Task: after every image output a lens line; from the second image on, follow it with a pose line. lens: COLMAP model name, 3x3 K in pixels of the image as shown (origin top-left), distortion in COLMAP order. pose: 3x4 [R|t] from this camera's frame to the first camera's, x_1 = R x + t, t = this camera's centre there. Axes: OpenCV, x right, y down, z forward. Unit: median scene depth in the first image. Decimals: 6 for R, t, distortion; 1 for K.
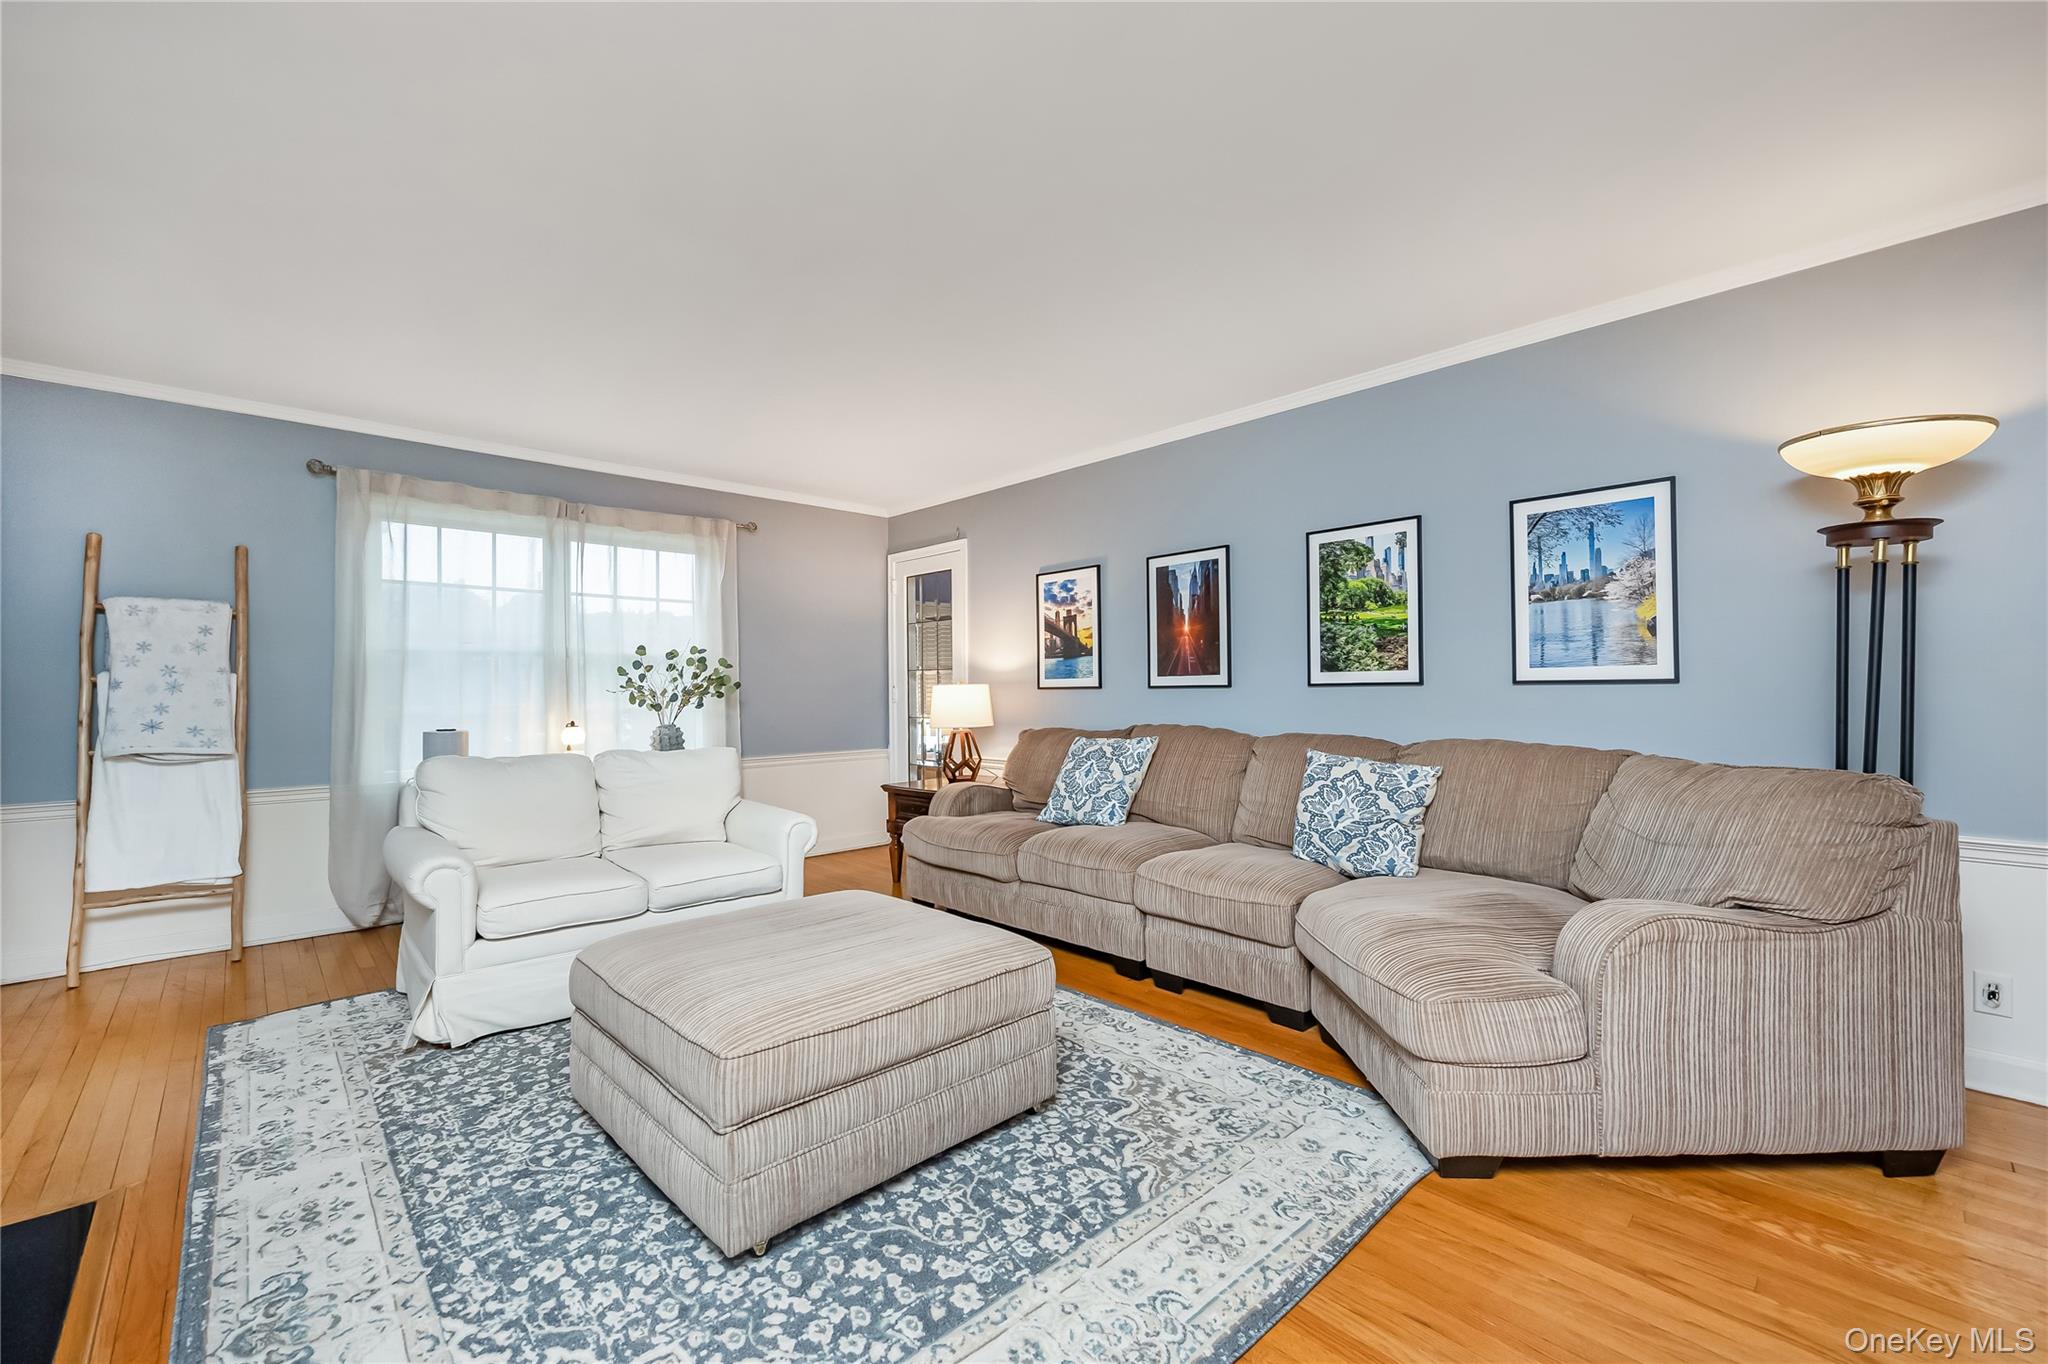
lens RADIAL K [[833.3, 0, 1037.3], [0, 833.3, 676.8], [0, 0, 1]] dist [-0.002646, -0.001660]
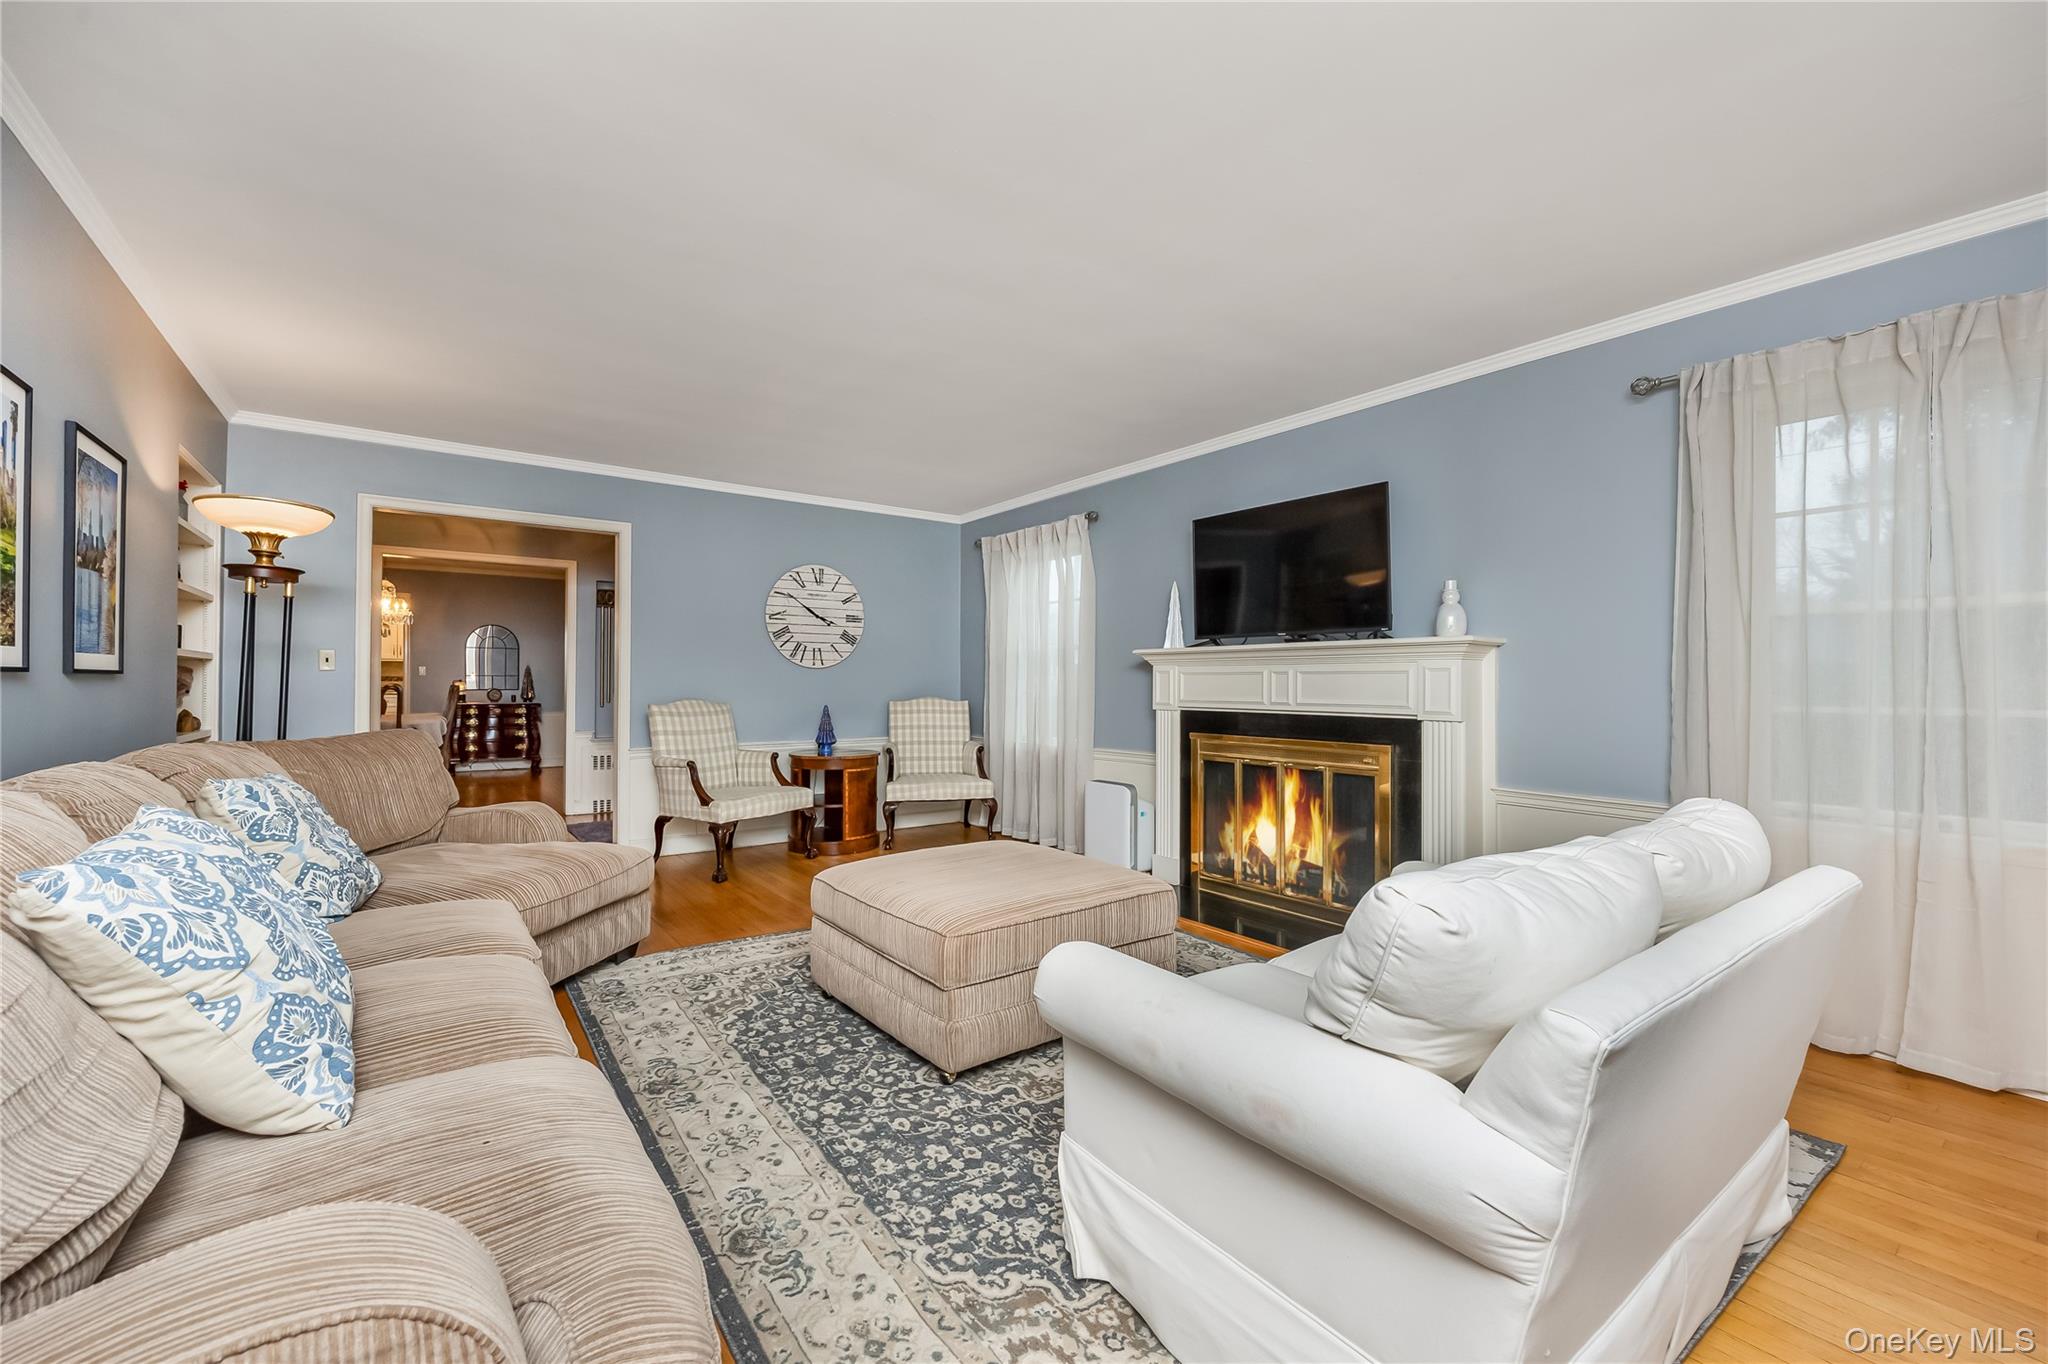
lens RADIAL K [[833.3, 0, 1019.1], [0, 833.3, 670.5], [0, 0, 1]] dist [-0.002646, -0.001660]
pose [[-0.990912, 0.004383, 0.134443, -0.350120], [0.000304, 0.999539, -0.030346, 0.029527], [-0.134514, -0.030030, -0.990457, 1.632569]]
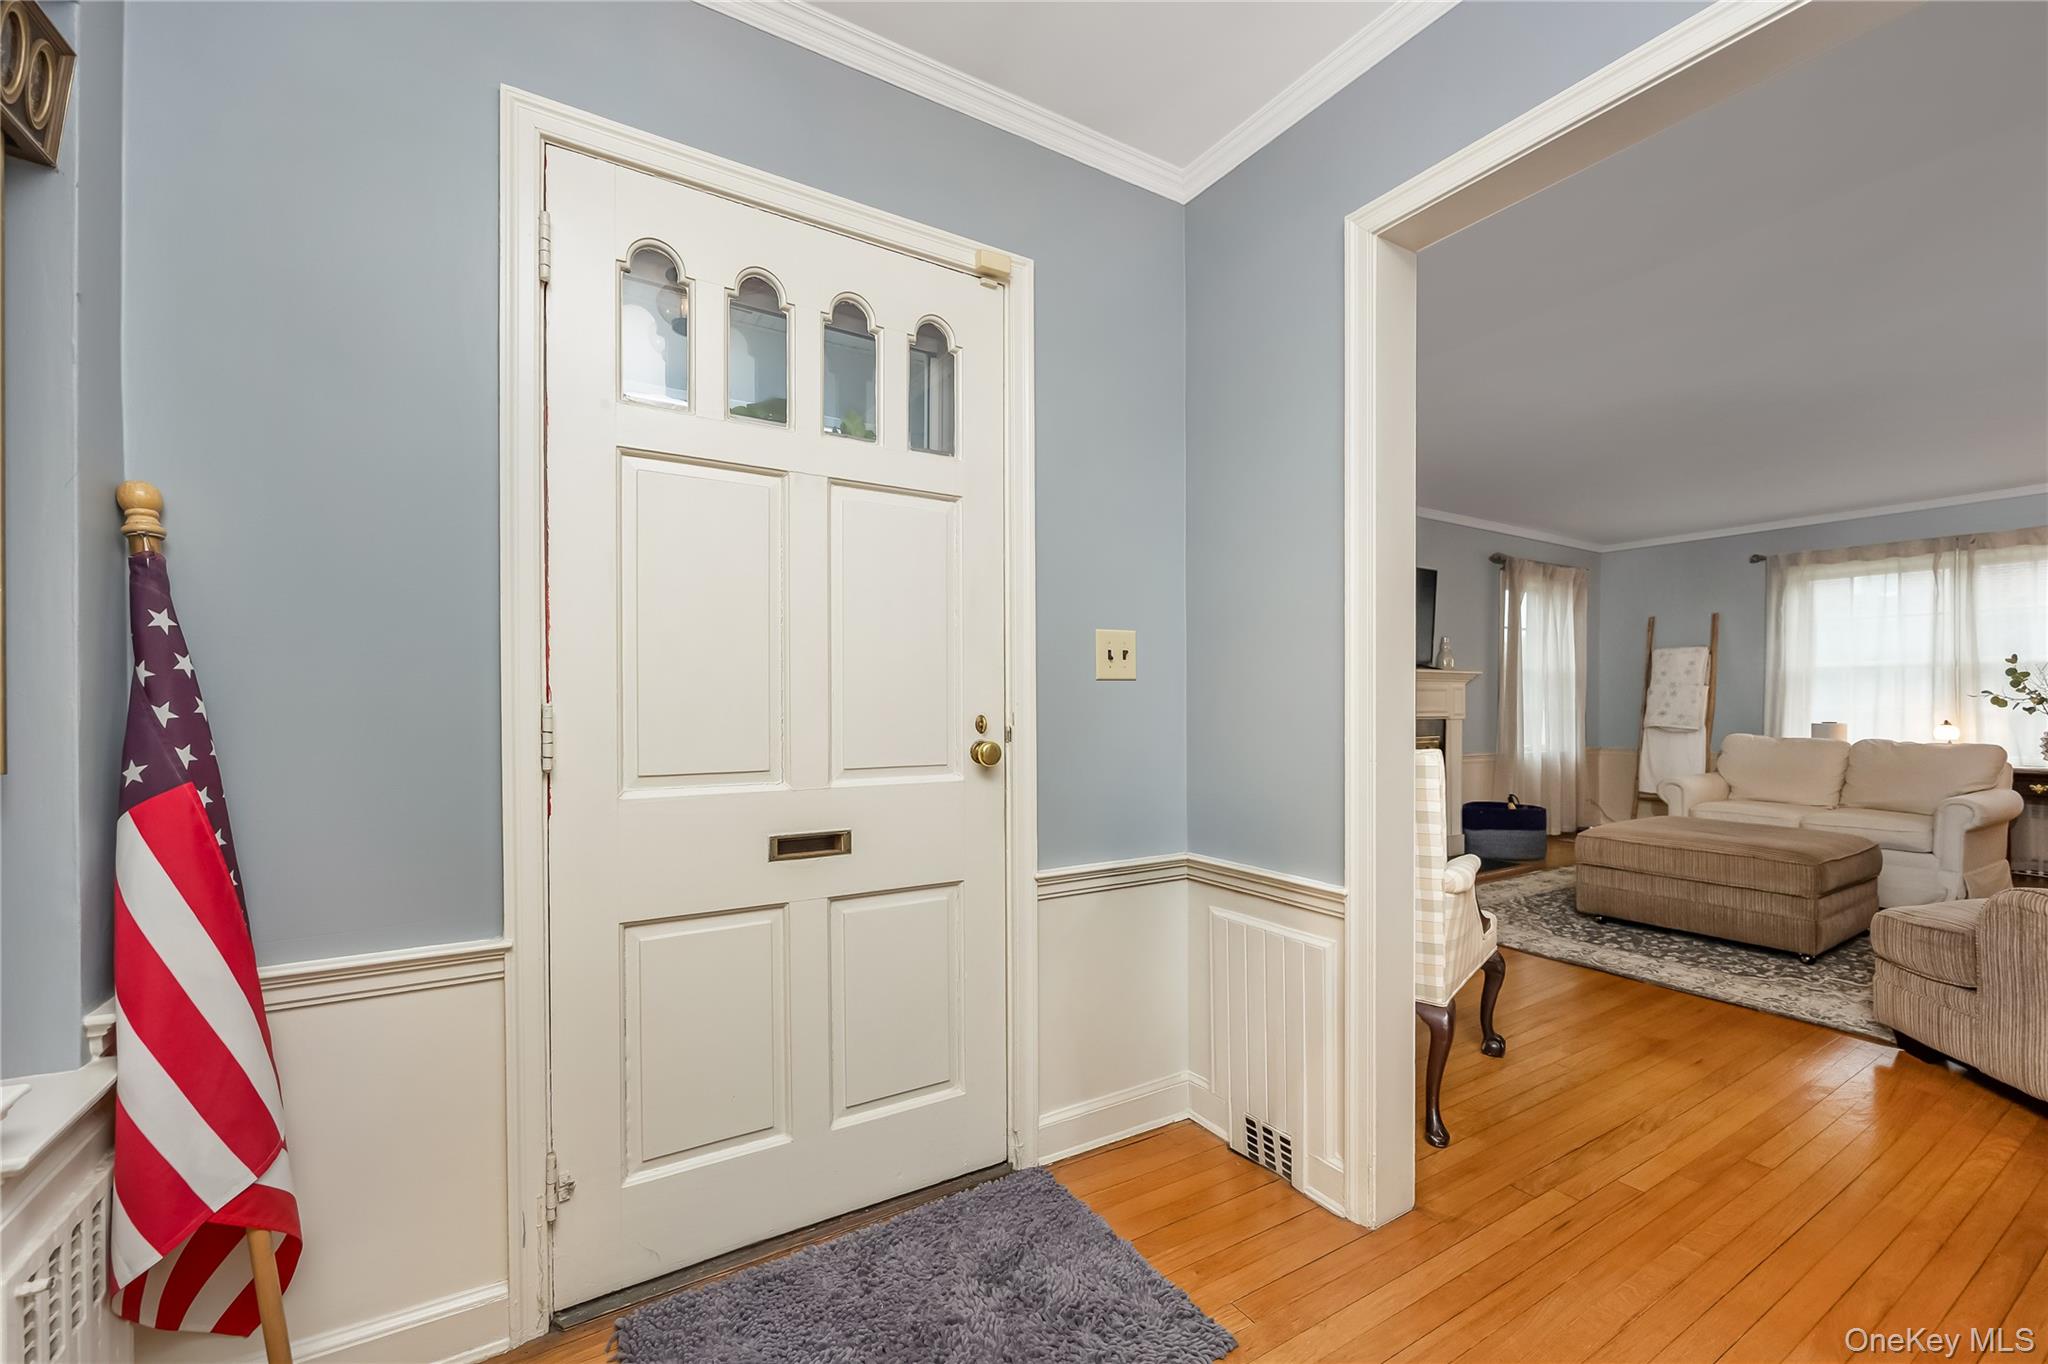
lens RADIAL K [[833.3, 0, 1019.4], [0, 833.3, 709.5], [0, 0, 1]] dist [-0.002646, -0.001660]
pose [[-0.216761, 0.016379, -0.976087, 1.303738], [0.015153, 0.999795, 0.013412, 0.000409], [0.976107, -0.011884, -0.216965, -0.073258]]
